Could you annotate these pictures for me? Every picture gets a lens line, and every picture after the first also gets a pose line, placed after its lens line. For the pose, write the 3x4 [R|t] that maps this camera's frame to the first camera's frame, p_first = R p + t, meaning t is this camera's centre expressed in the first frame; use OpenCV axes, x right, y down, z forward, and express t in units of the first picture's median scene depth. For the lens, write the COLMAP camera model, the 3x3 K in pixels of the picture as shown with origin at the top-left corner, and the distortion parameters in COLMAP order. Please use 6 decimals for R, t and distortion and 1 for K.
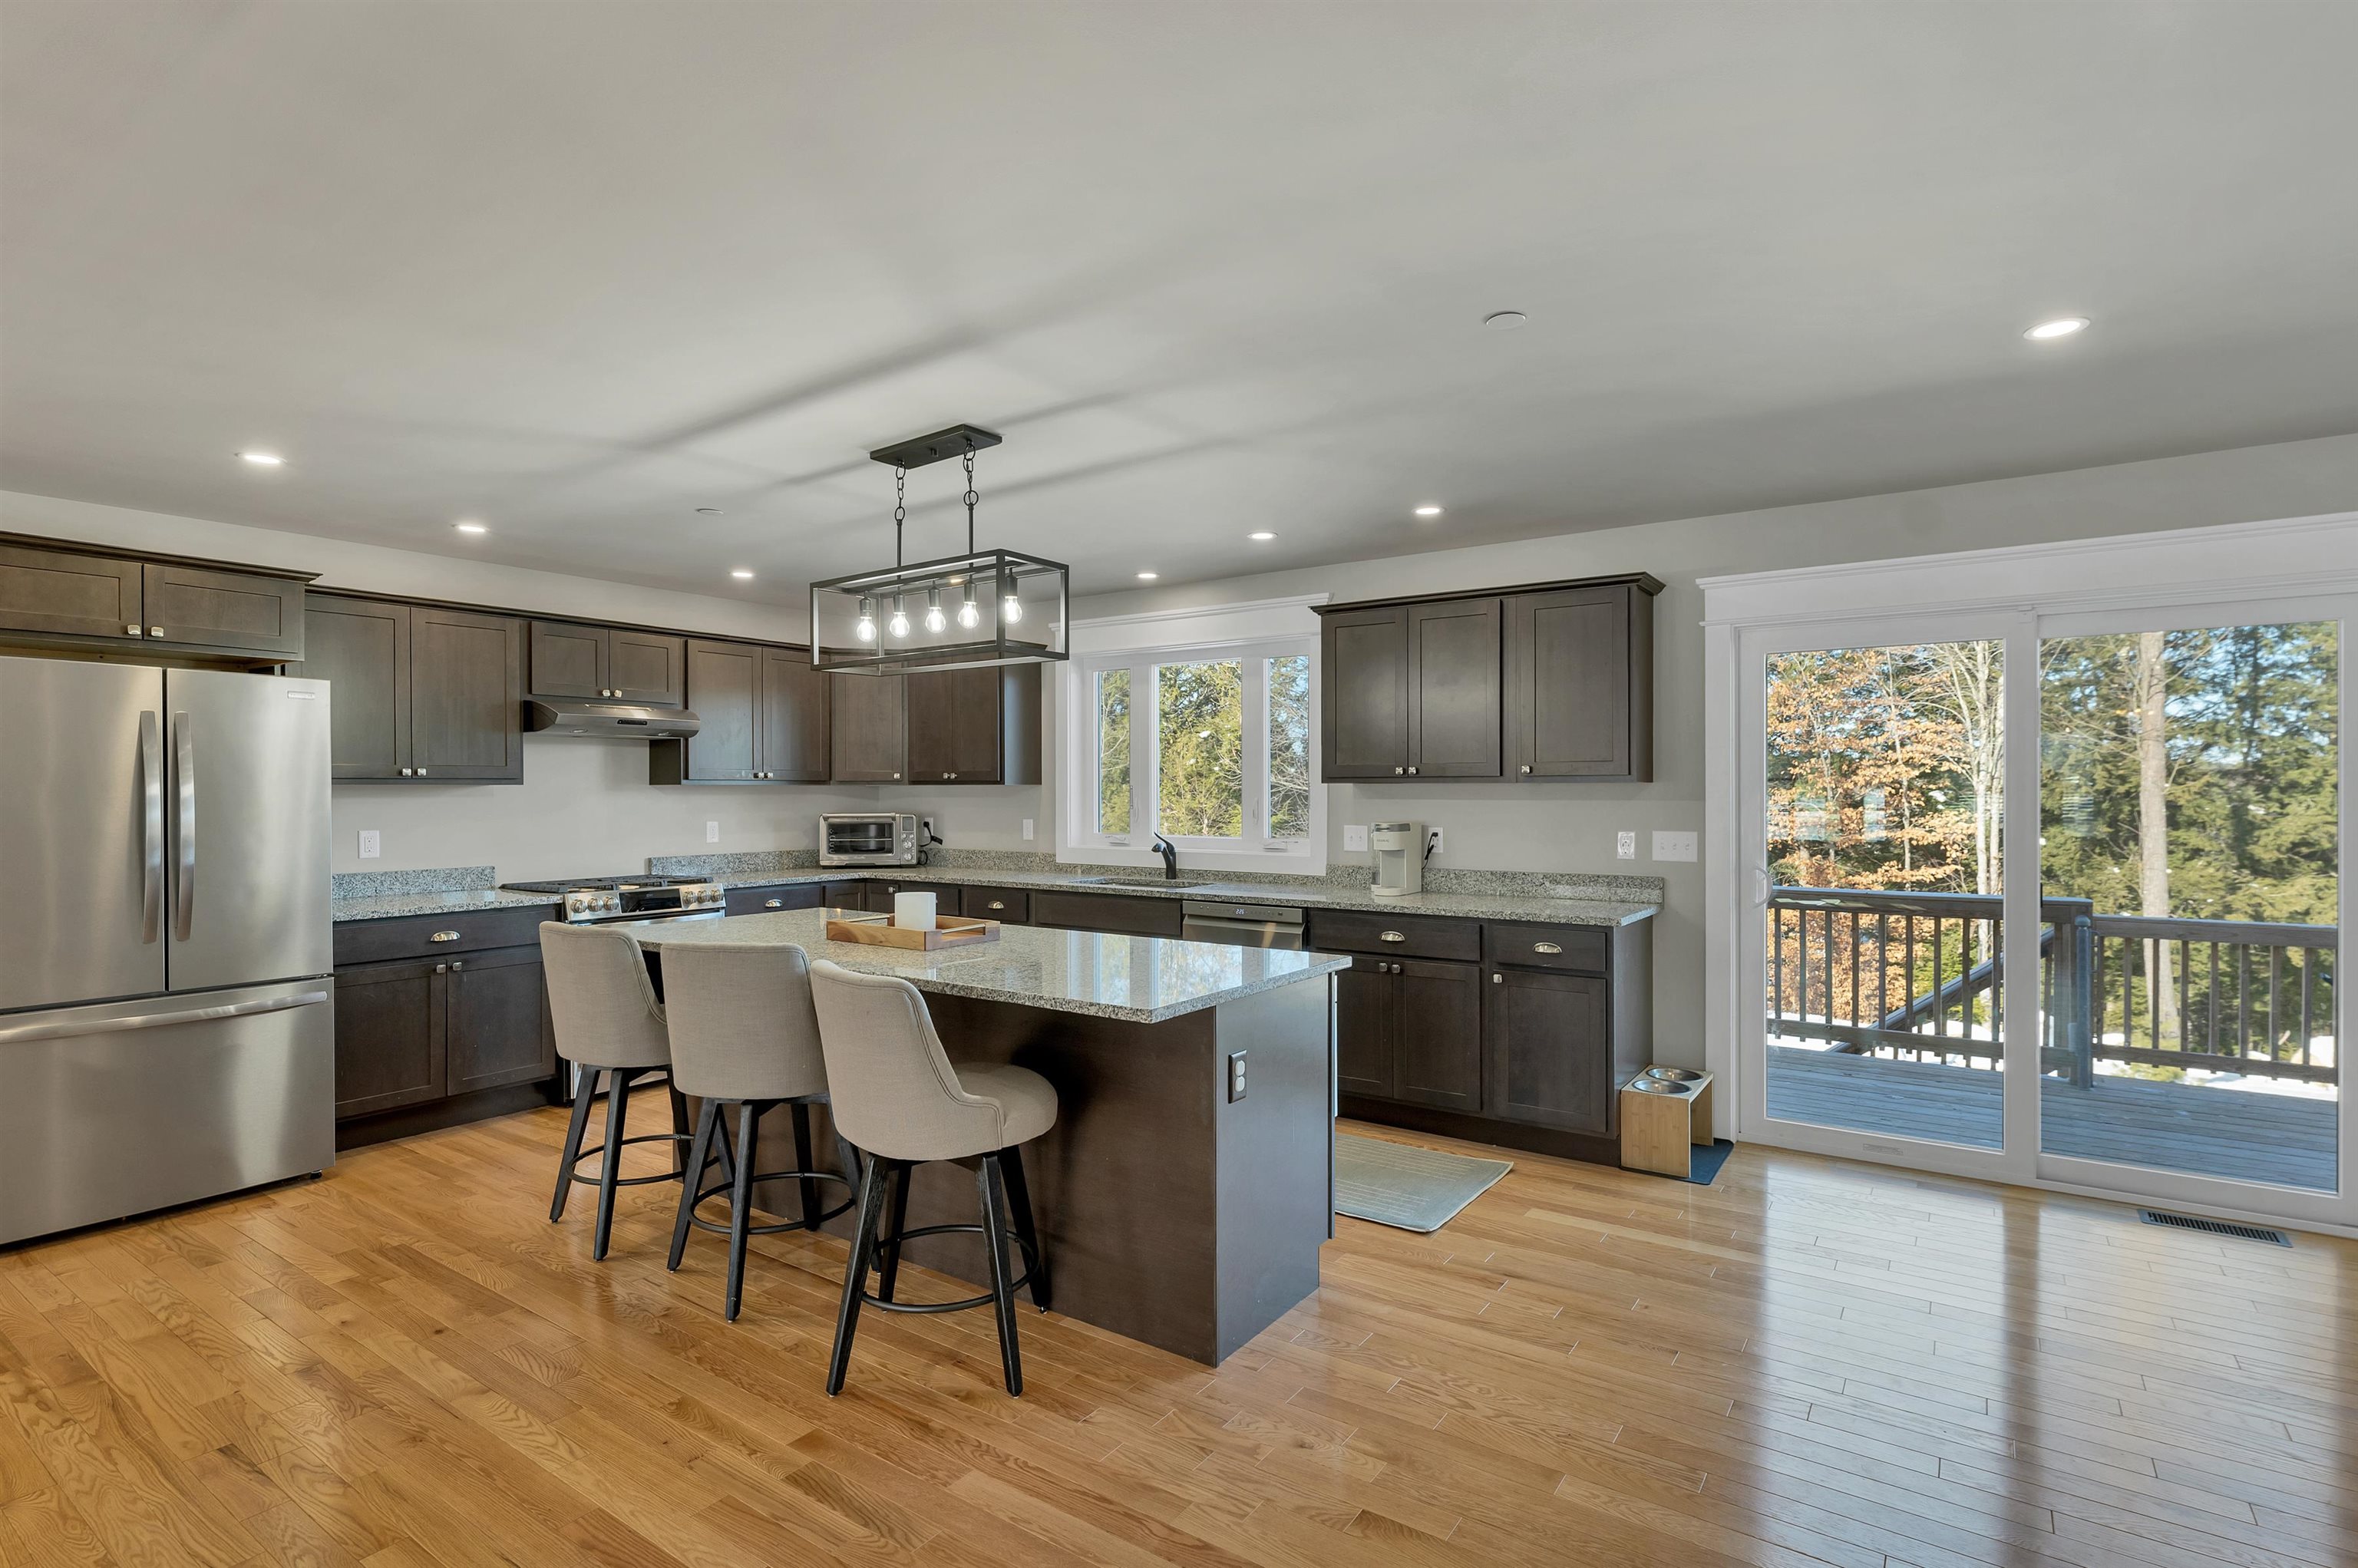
lens RADIAL K [[1141.2, 0, 1178.5], [0, 1141.2, 798.2], [0, 0, 1]] dist [0.002457, -0.000632]
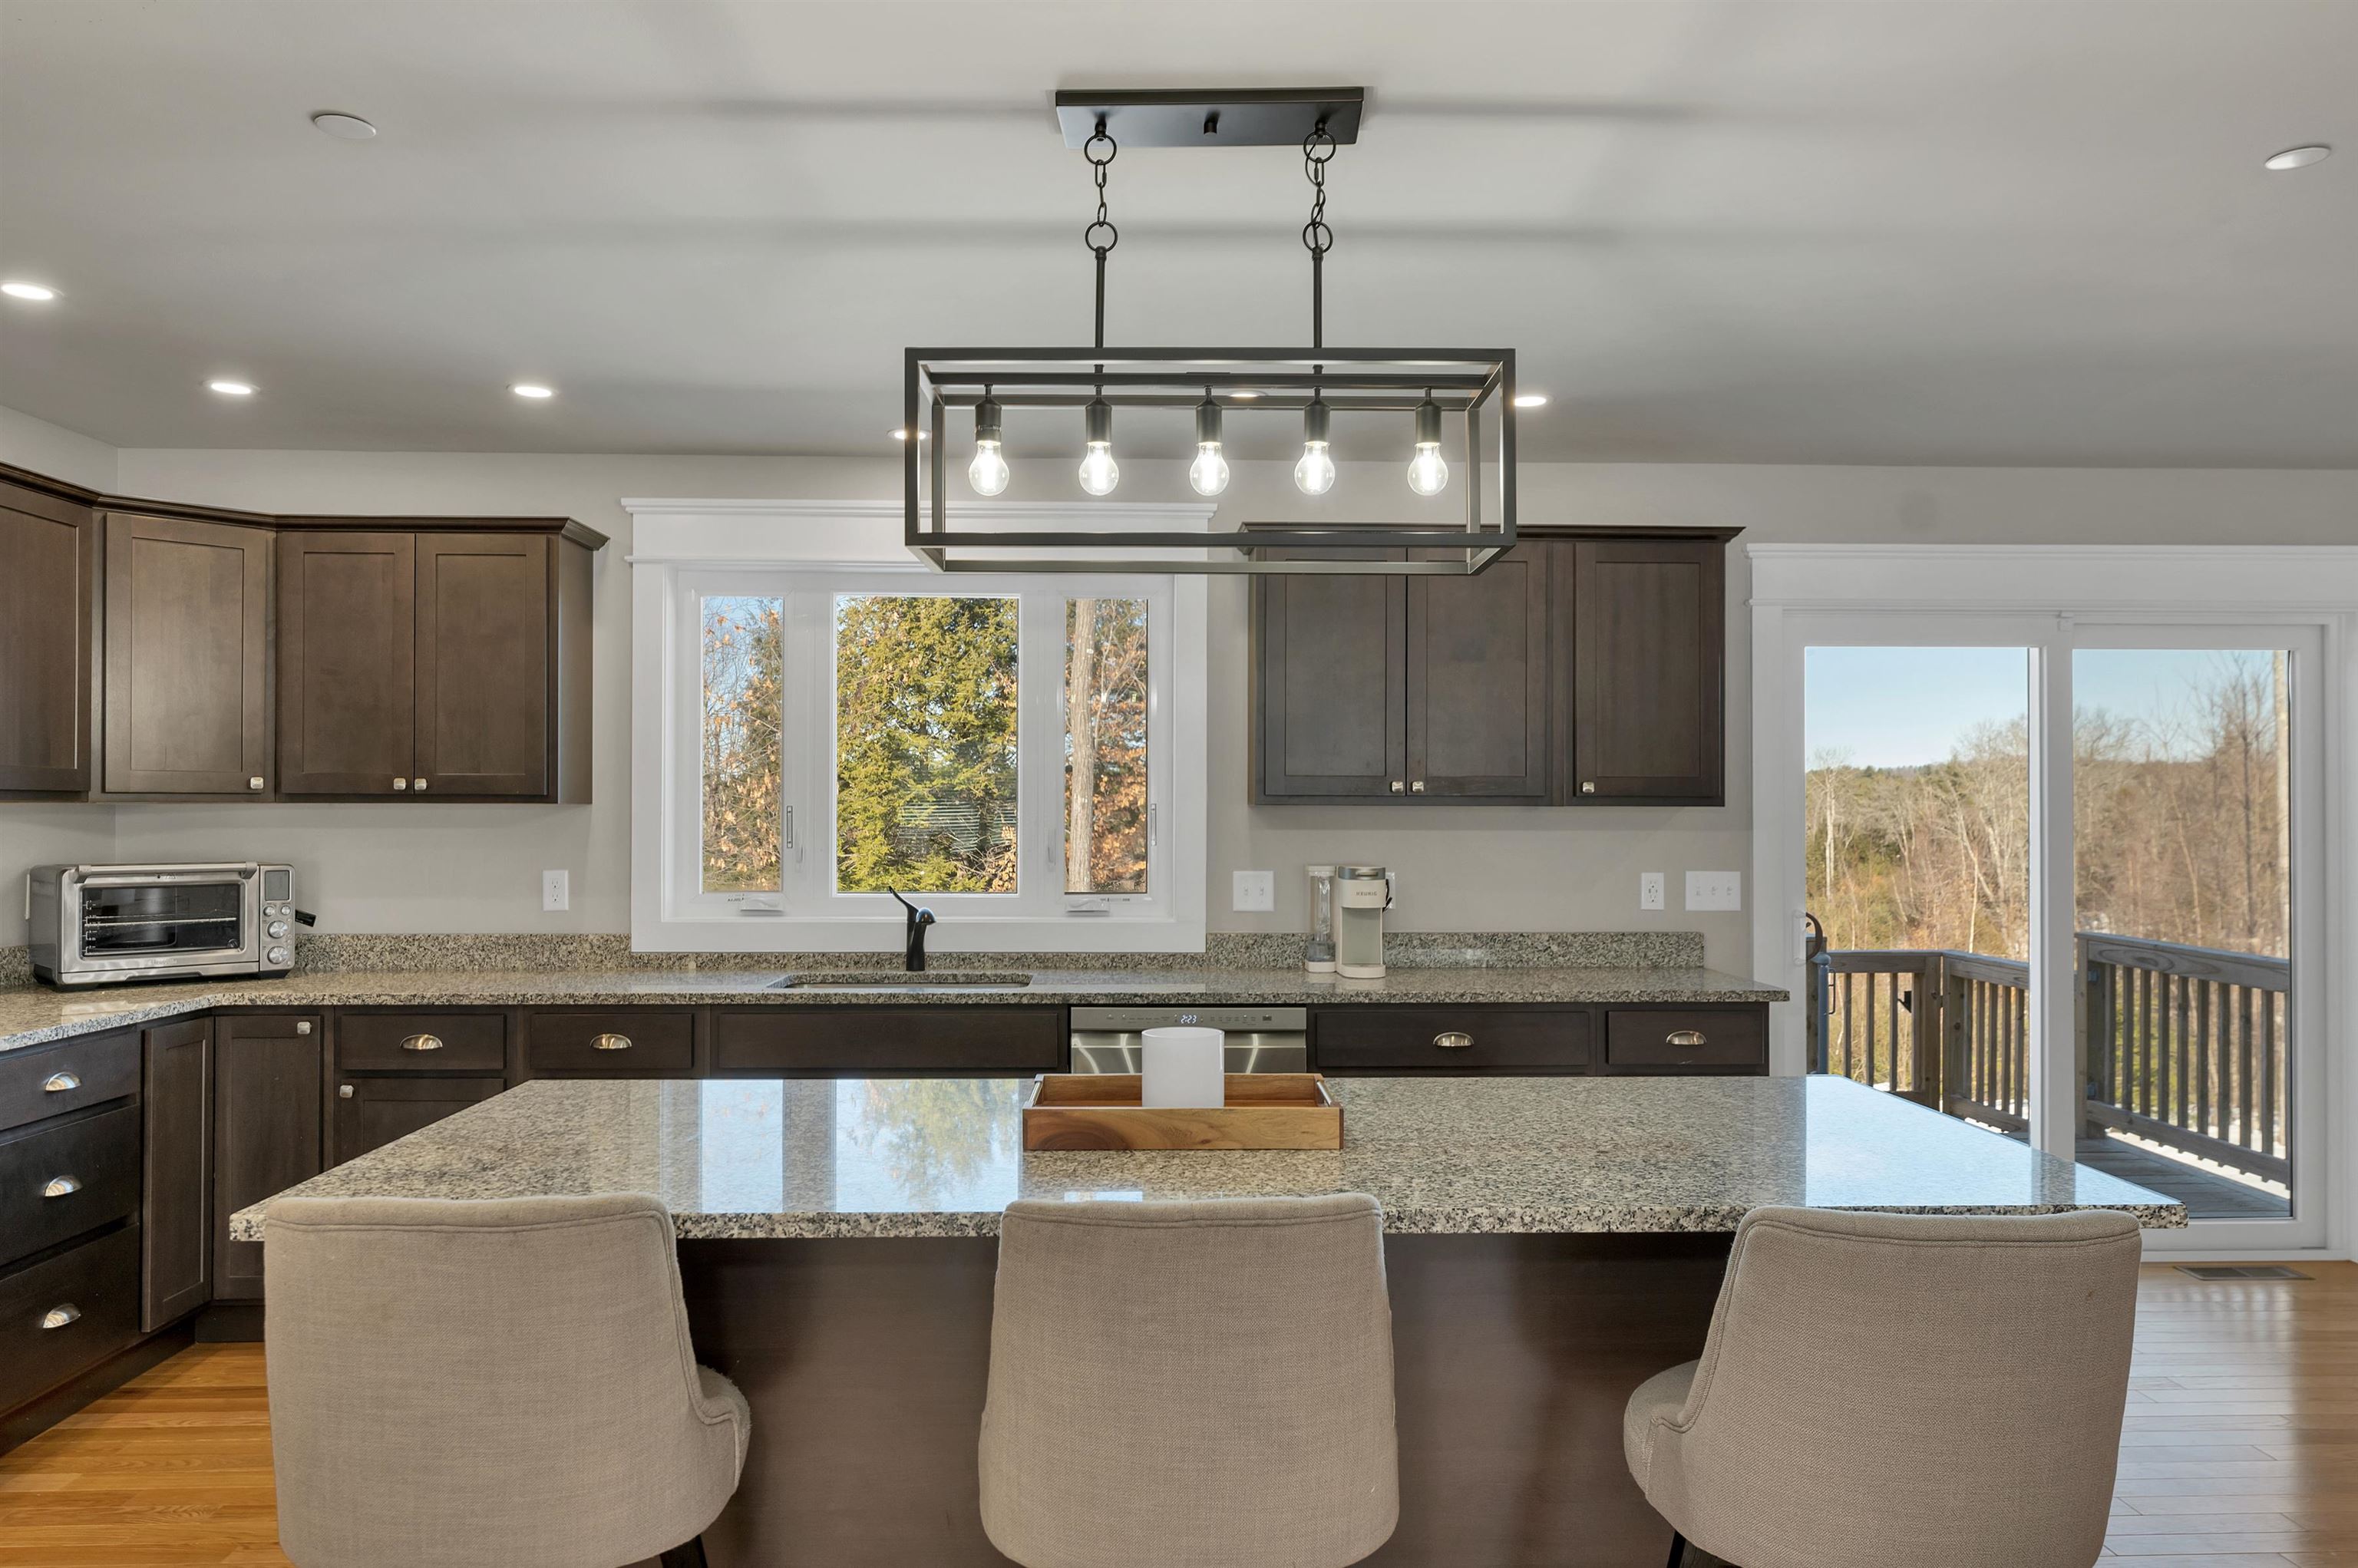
lens RADIAL K [[1610.4, 0, 1176.4], [0, 1610.4, 814.5], [0, 0, 1]] dist [-0.006078, 0.011799]
pose [[0.799720, 0.001874, 0.600370, -0.410940], [0.001488, 0.999986, -0.005104, -0.003242], [-0.600371, 0.004975, 0.799706, 0.295753]]
